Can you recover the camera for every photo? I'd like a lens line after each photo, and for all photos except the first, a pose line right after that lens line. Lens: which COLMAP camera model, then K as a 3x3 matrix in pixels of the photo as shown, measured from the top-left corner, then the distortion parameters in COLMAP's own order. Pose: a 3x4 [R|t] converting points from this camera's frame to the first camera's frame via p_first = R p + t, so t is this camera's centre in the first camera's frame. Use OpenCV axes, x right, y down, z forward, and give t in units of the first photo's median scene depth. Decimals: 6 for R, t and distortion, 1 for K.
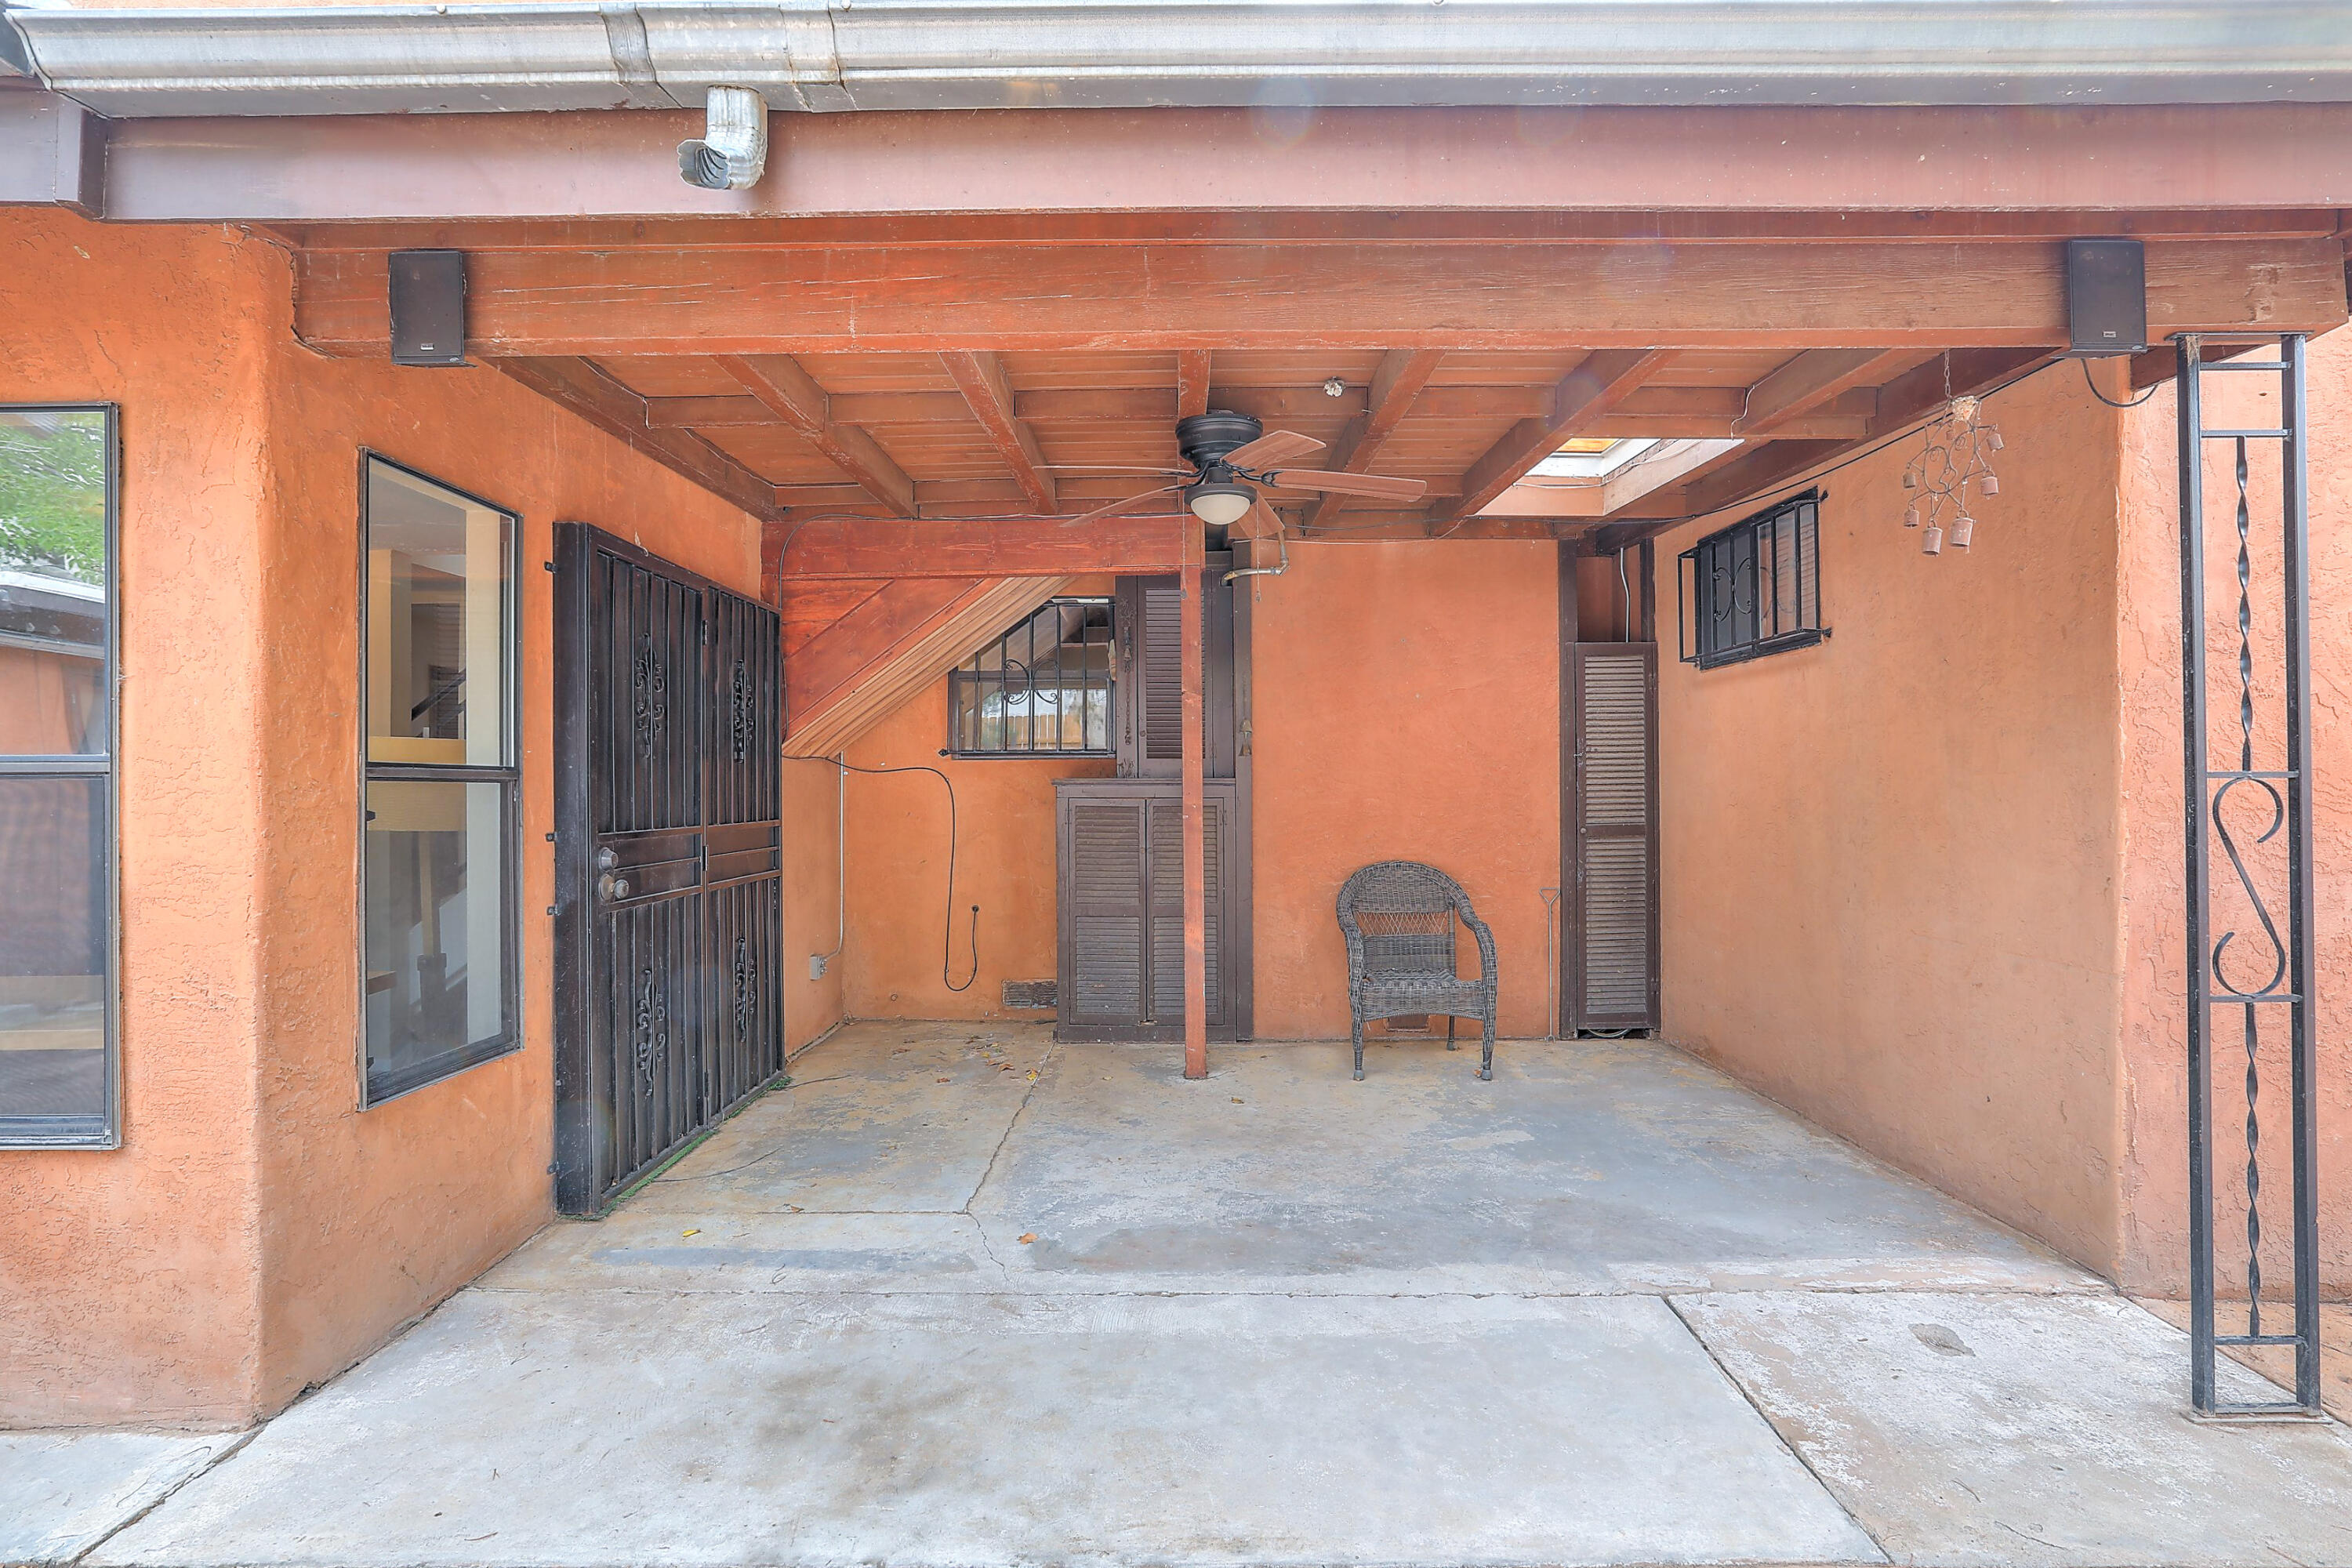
lens RADIAL K [[1066.3, 0, 1184.7], [0, 1066.3, 789.8], [0, 0, 1]] dist [-0.043712, 0.012349]
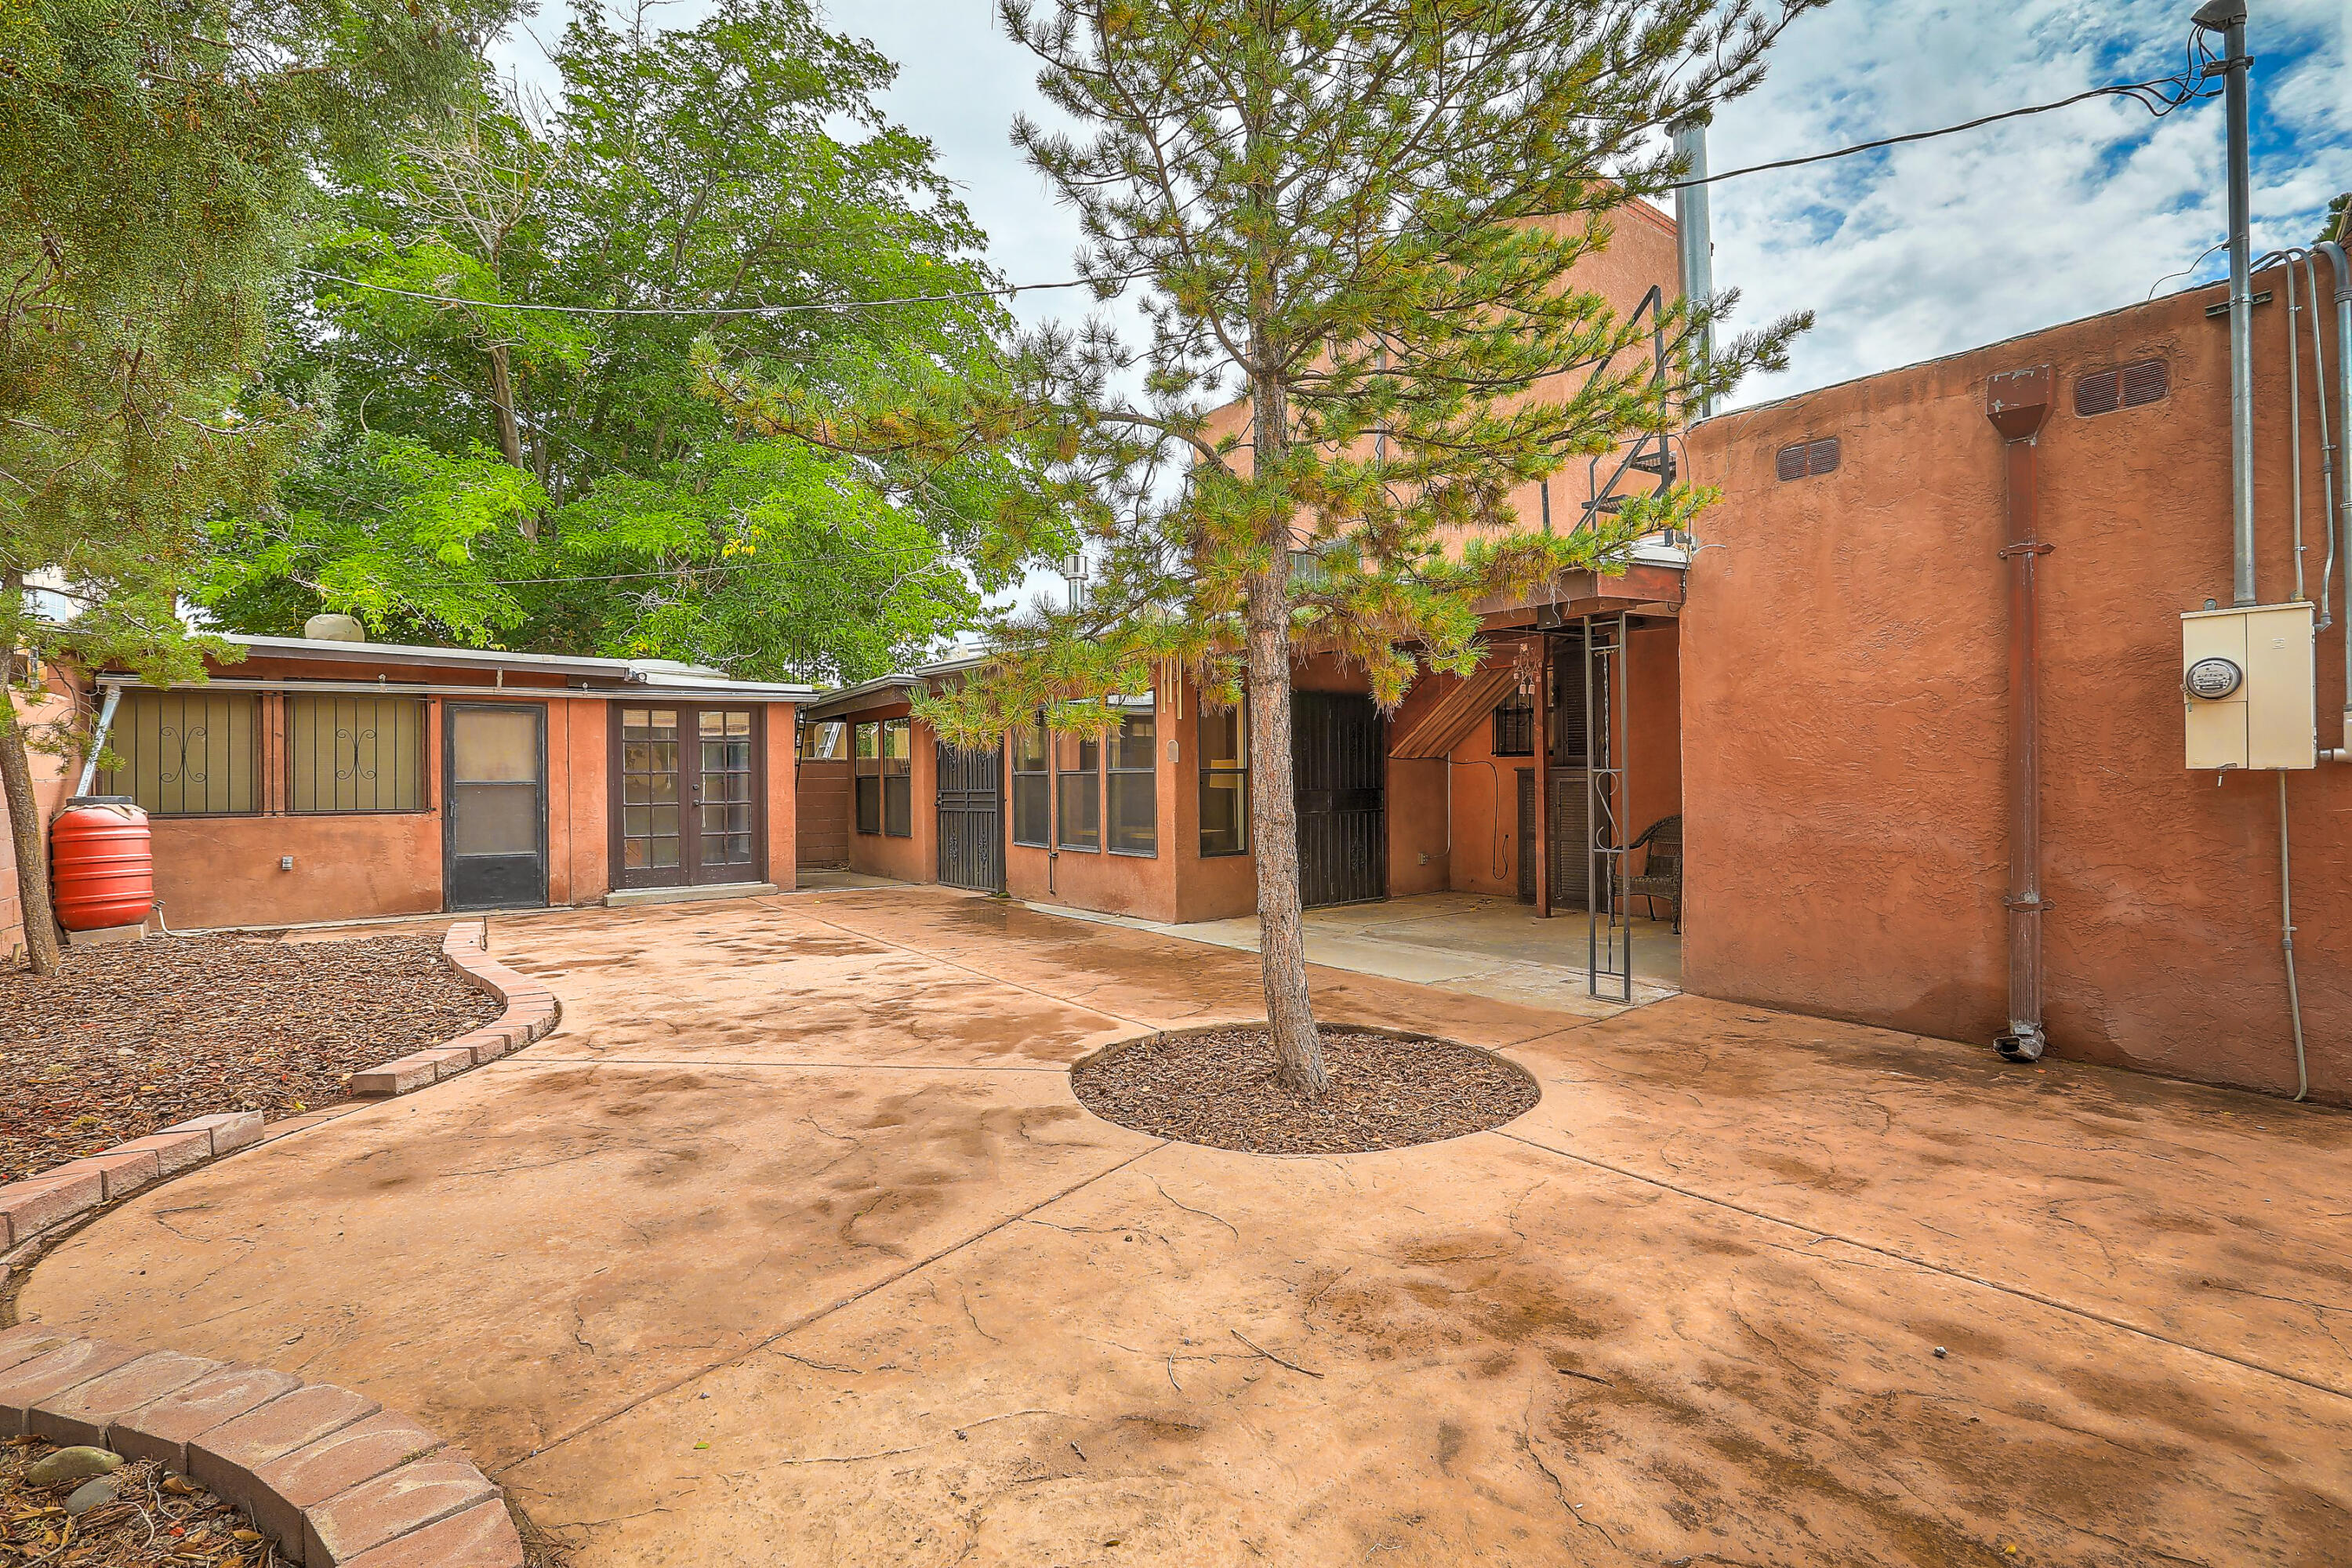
lens RADIAL K [[1066.3, 0, 1171.7], [0, 1066.3, 775.3], [0, 0, 1]] dist [-0.043712, 0.012349]
pose [[0.597576, -0.005286, -0.801795, 2.699765], [0.010872, 0.999940, 0.001510, -0.013615], [0.801738, -0.009620, 0.597598, -1.688290]]
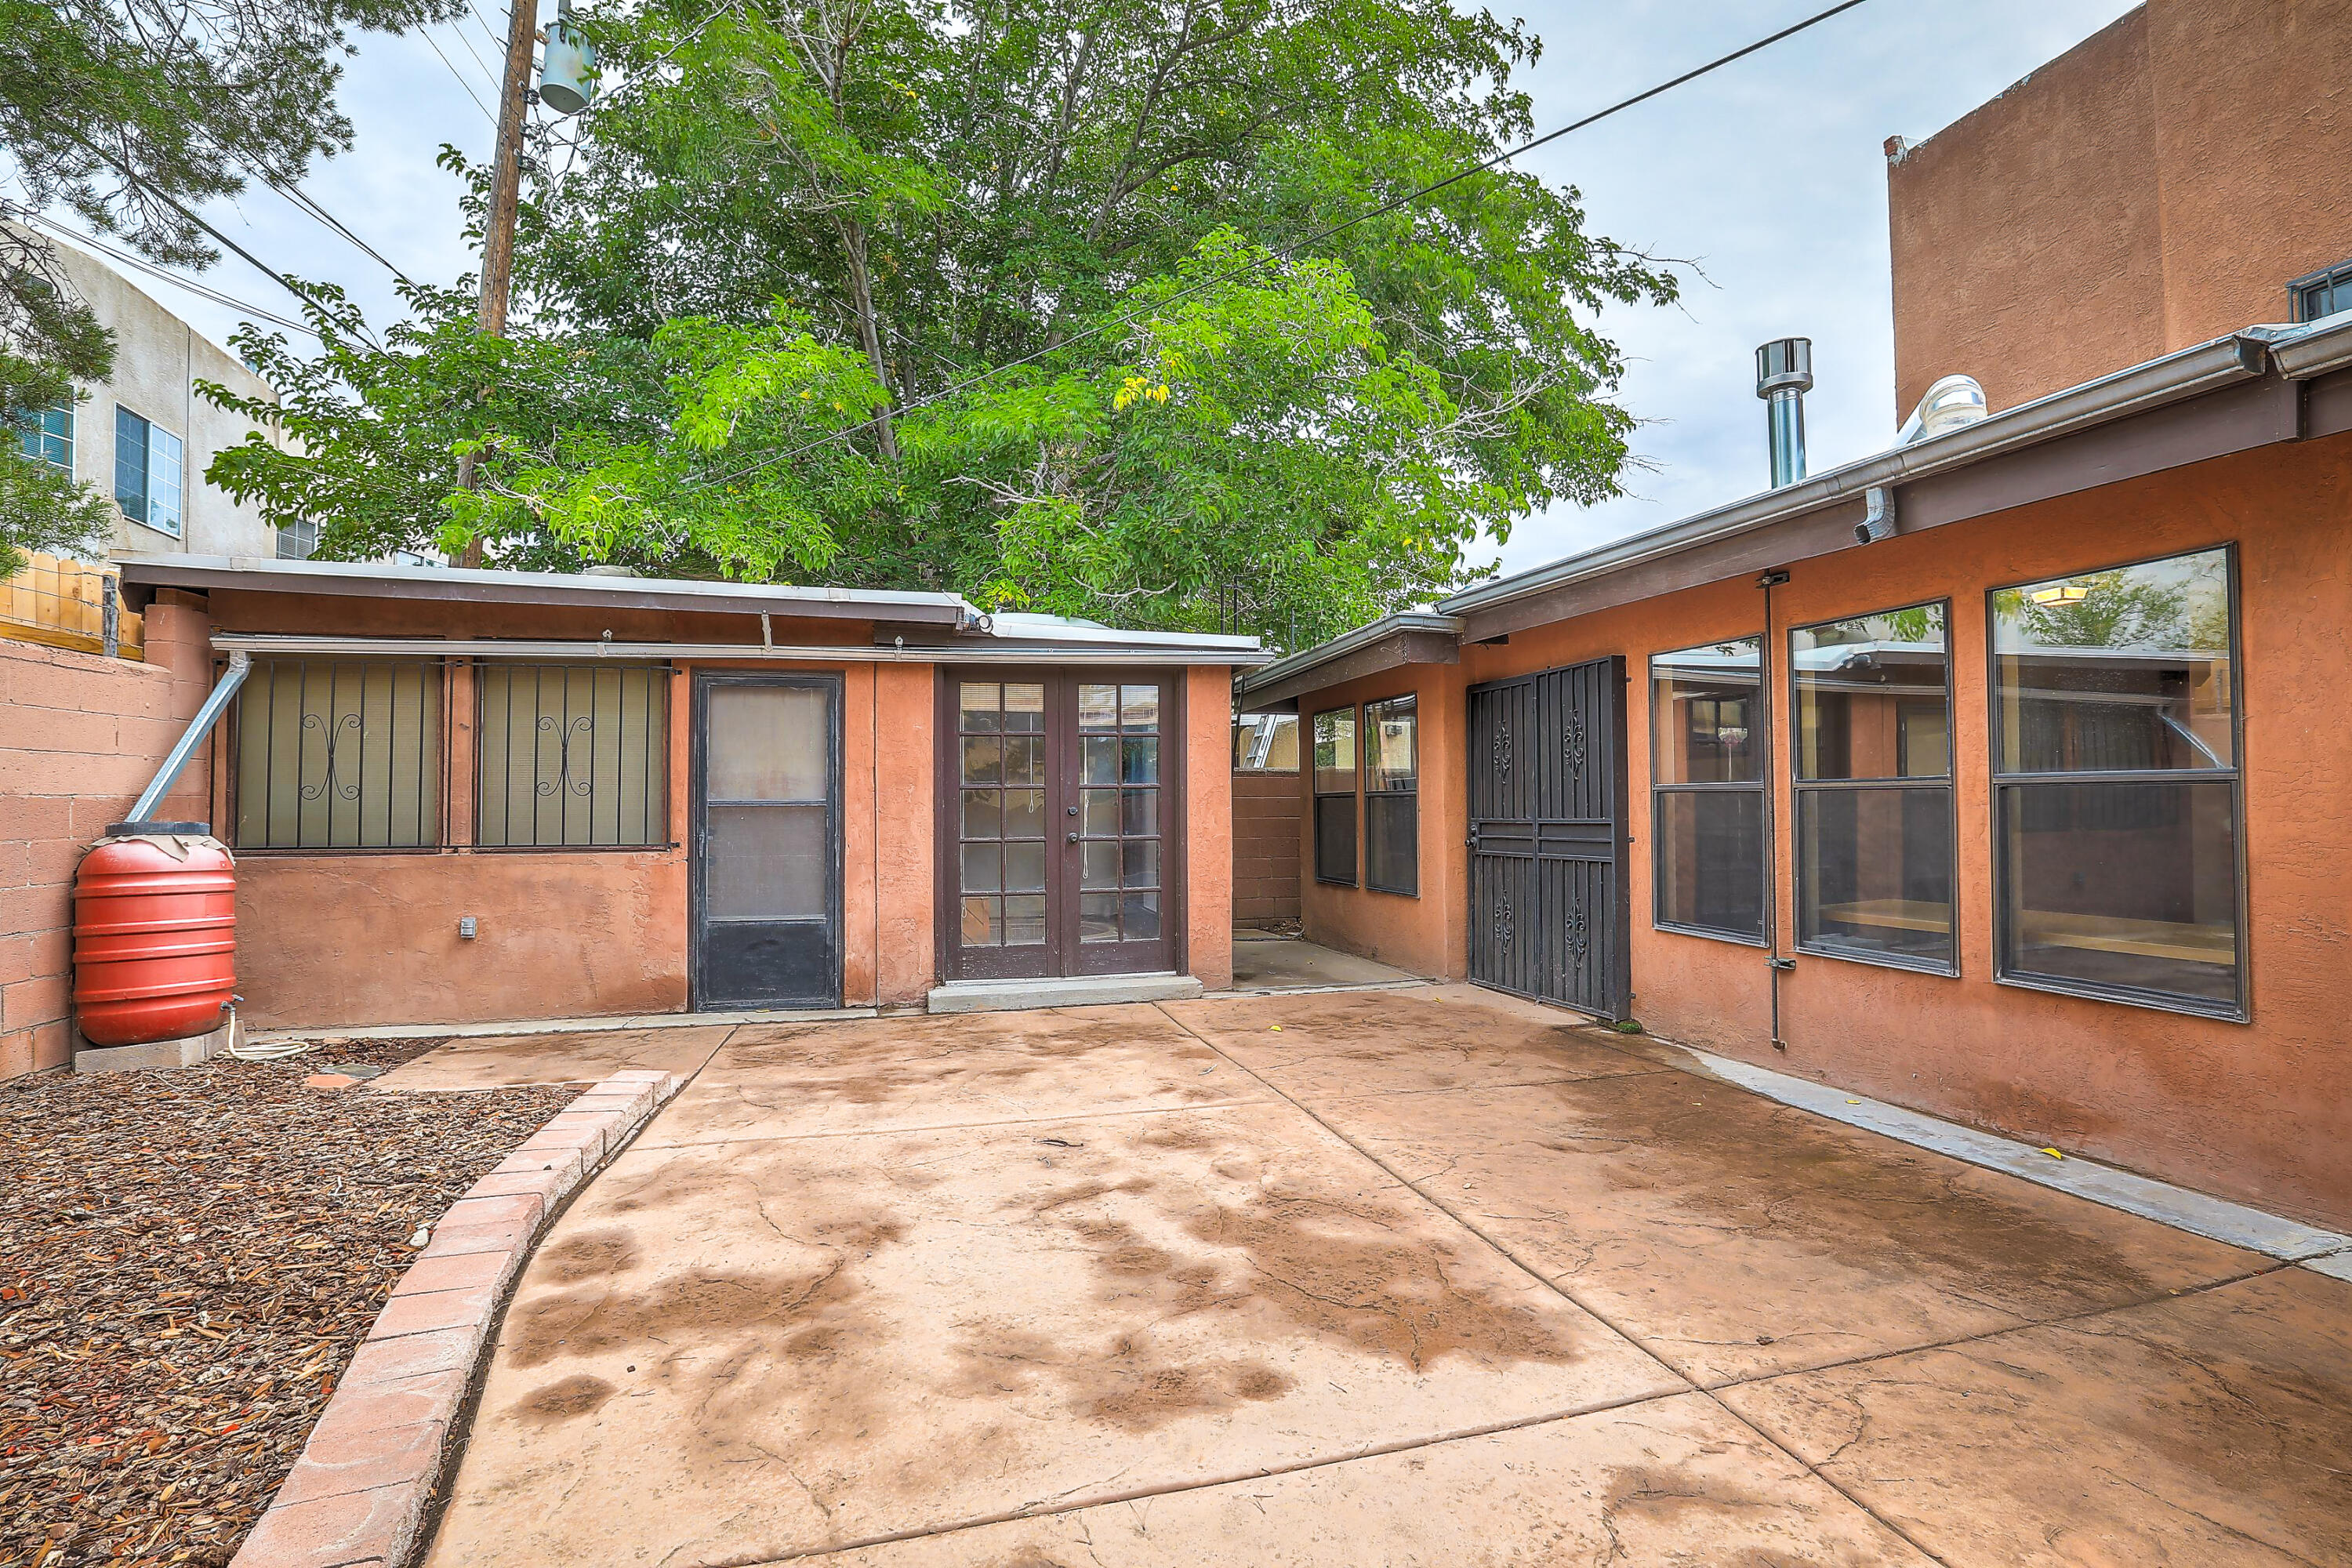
lens RADIAL K [[1066.3, 0, 1170.2], [0, 1066.3, 782.7], [0, 0, 1]] dist [-0.043712, 0.012349]
pose [[0.262646, -0.017032, -0.964742, 0.033451], [0.009866, 0.999839, -0.014966, -0.004715], [0.964842, -0.005587, 0.262772, -0.951187]]
